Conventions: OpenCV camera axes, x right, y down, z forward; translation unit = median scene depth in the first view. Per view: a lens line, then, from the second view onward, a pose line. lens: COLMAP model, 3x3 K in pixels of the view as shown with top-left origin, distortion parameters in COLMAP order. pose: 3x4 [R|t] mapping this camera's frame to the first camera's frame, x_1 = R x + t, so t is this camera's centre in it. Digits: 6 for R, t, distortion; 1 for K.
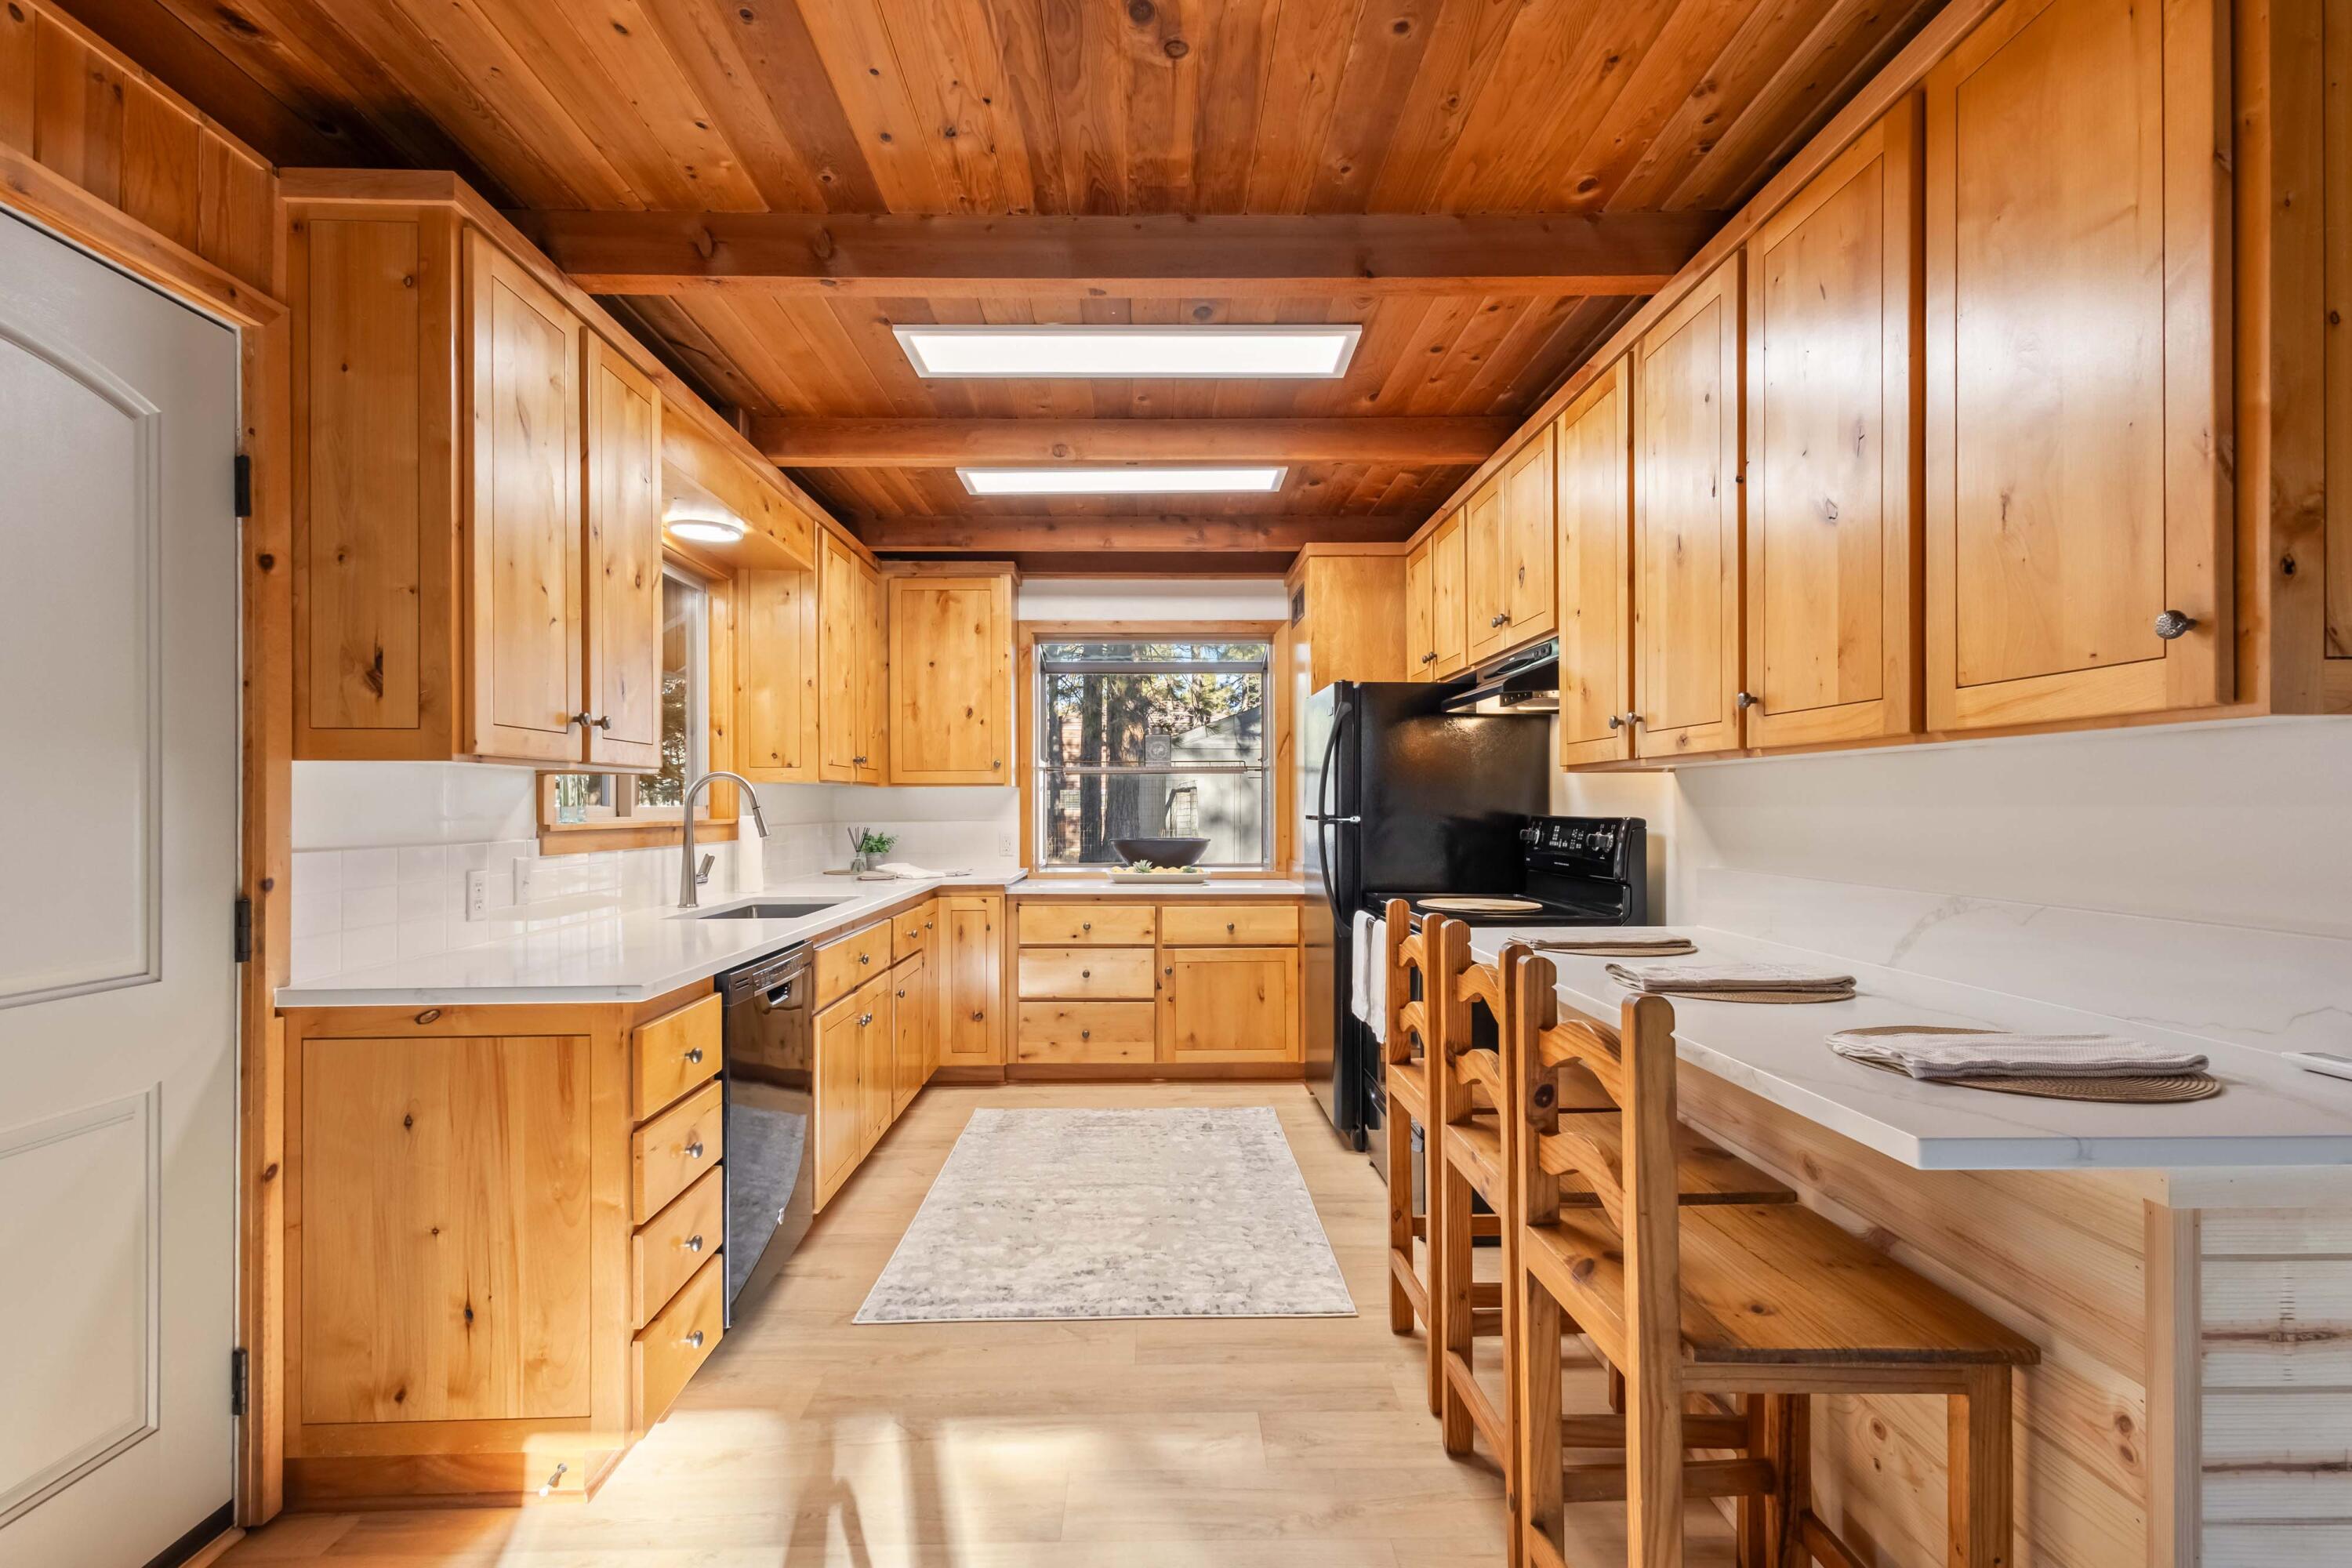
lens RADIAL K [[1082.0, 0, 1172.4], [0, 1082.0, 794.6], [0, 0, 1]] dist [0.003072, -0.000865]
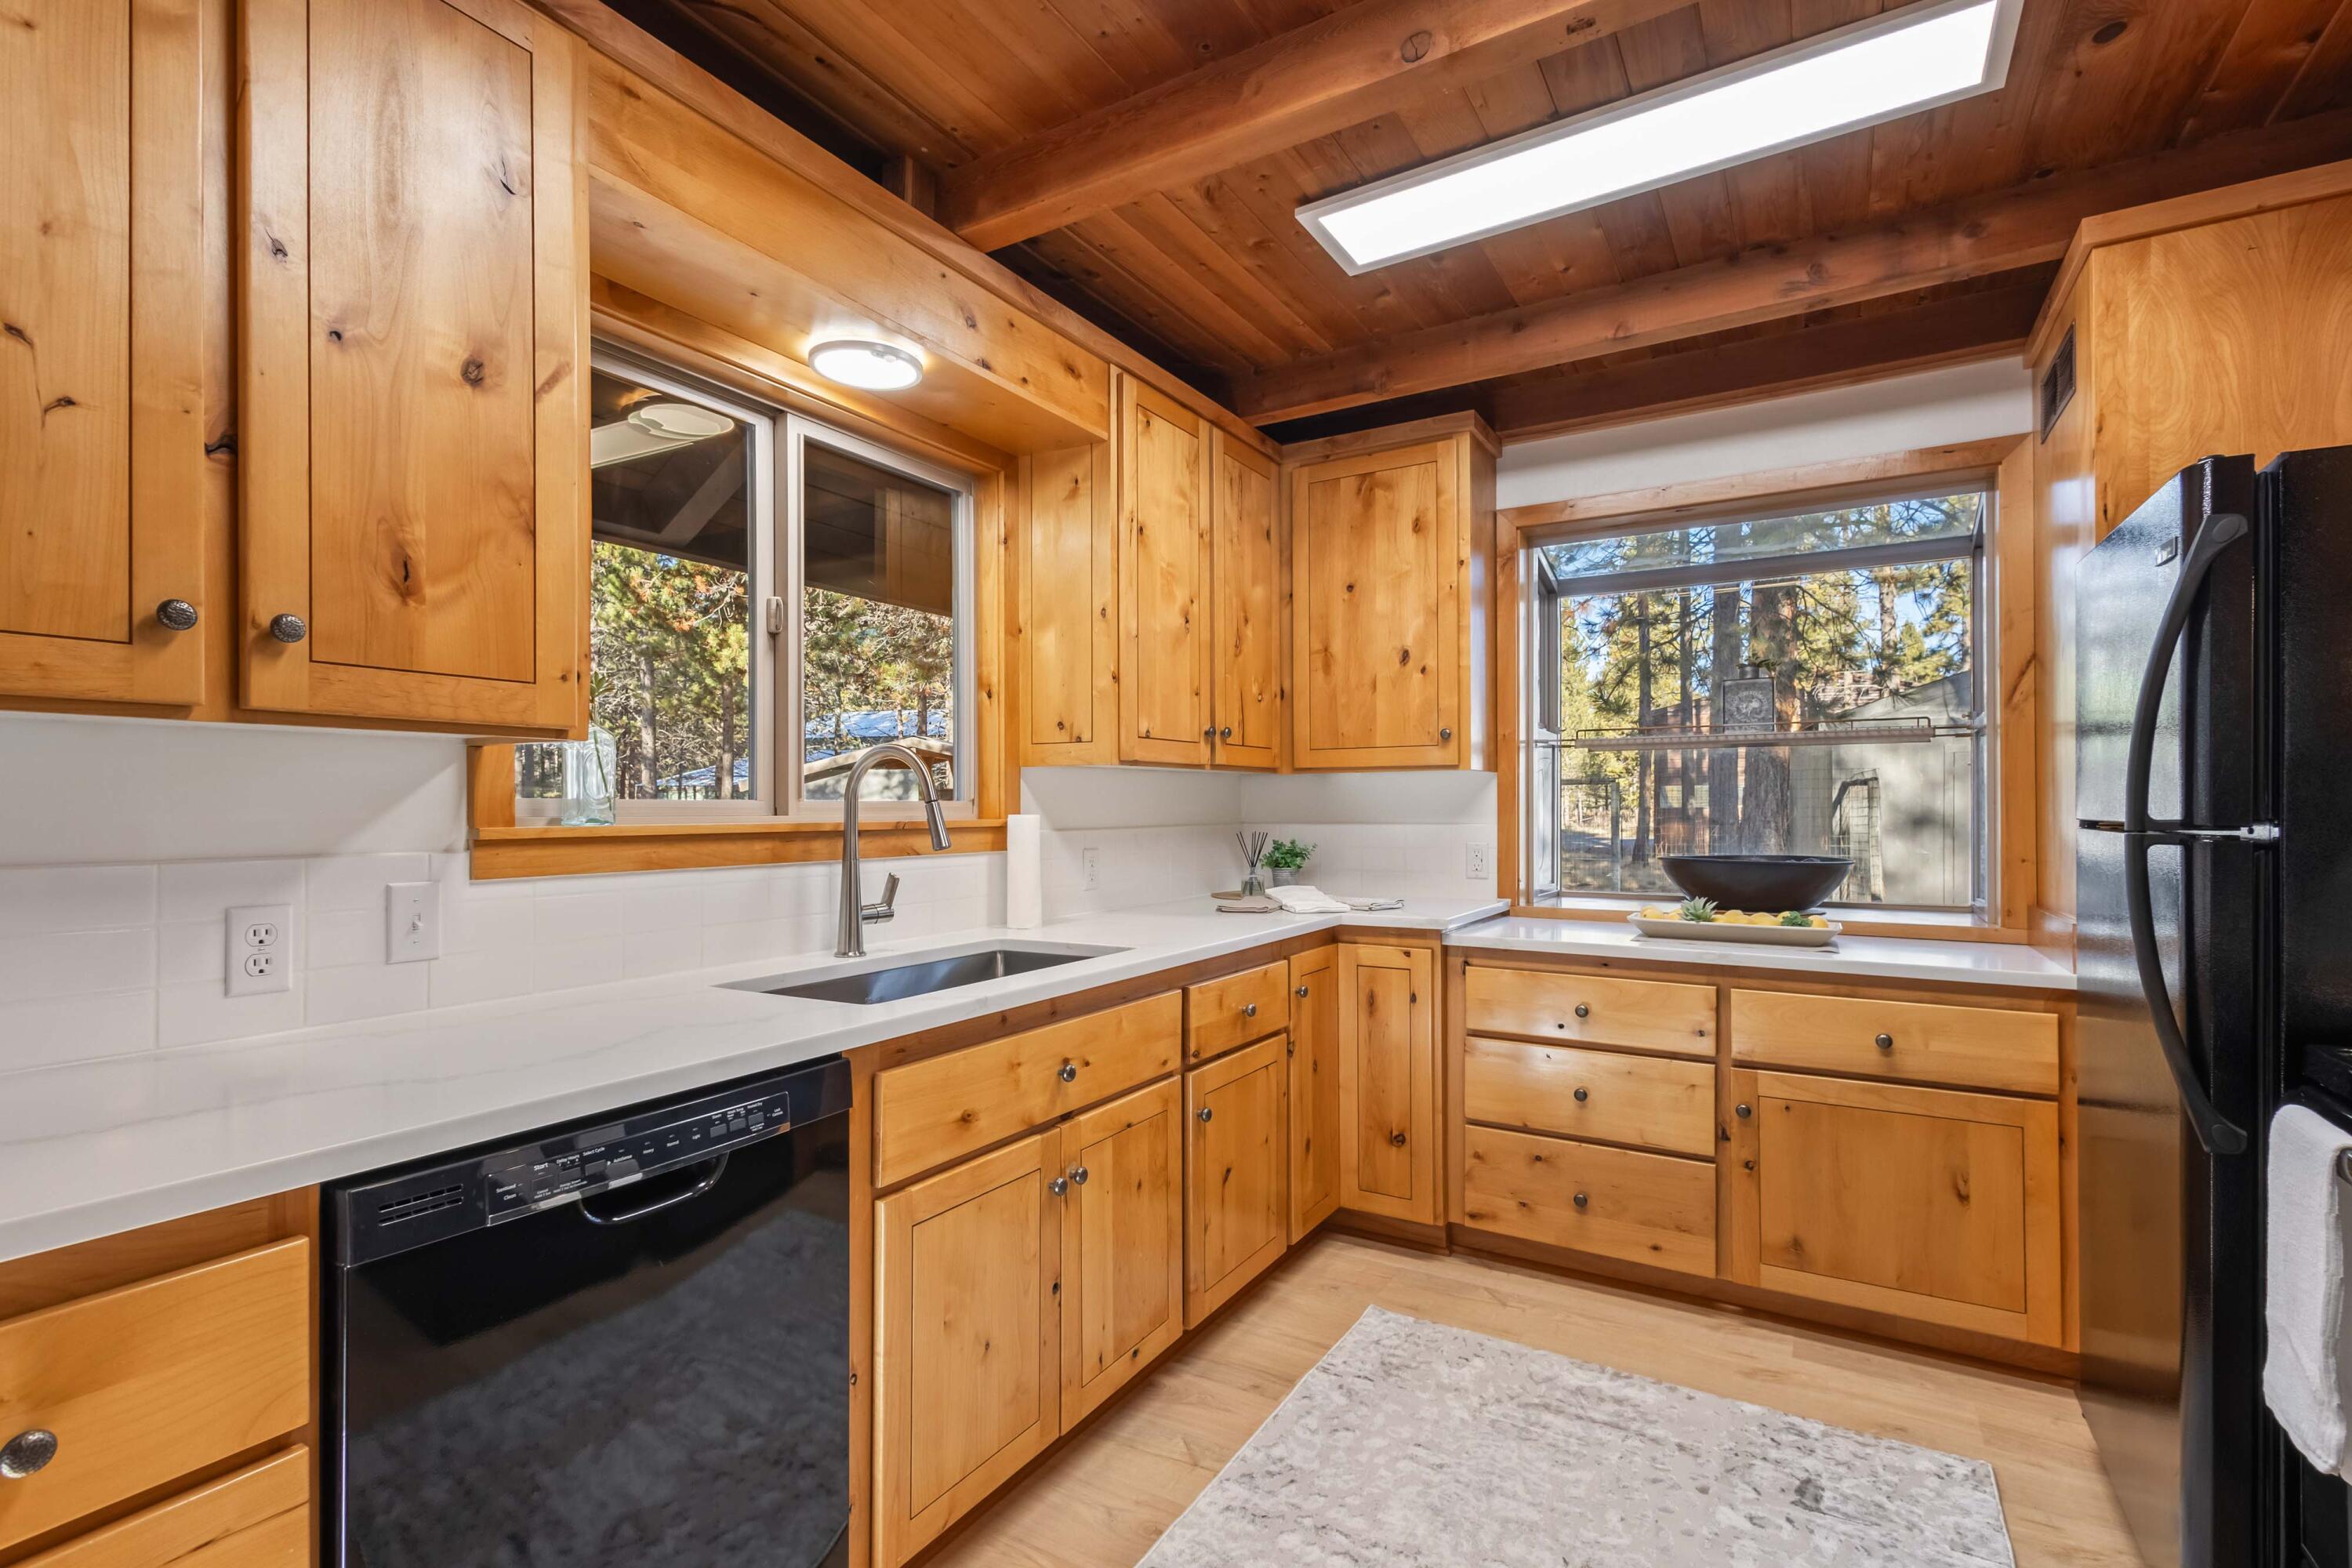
lens RADIAL K [[1082.0, 0, 1175.6], [0, 1082.0, 804.4], [0, 0, 1]] dist [0.003072, -0.000865]
pose [[0.843769, -0.001263, -0.536705, 0.045806], [0.006539, 0.999947, 0.007926, 0.006766], [0.536667, -0.010197, 0.843733, 0.403625]]
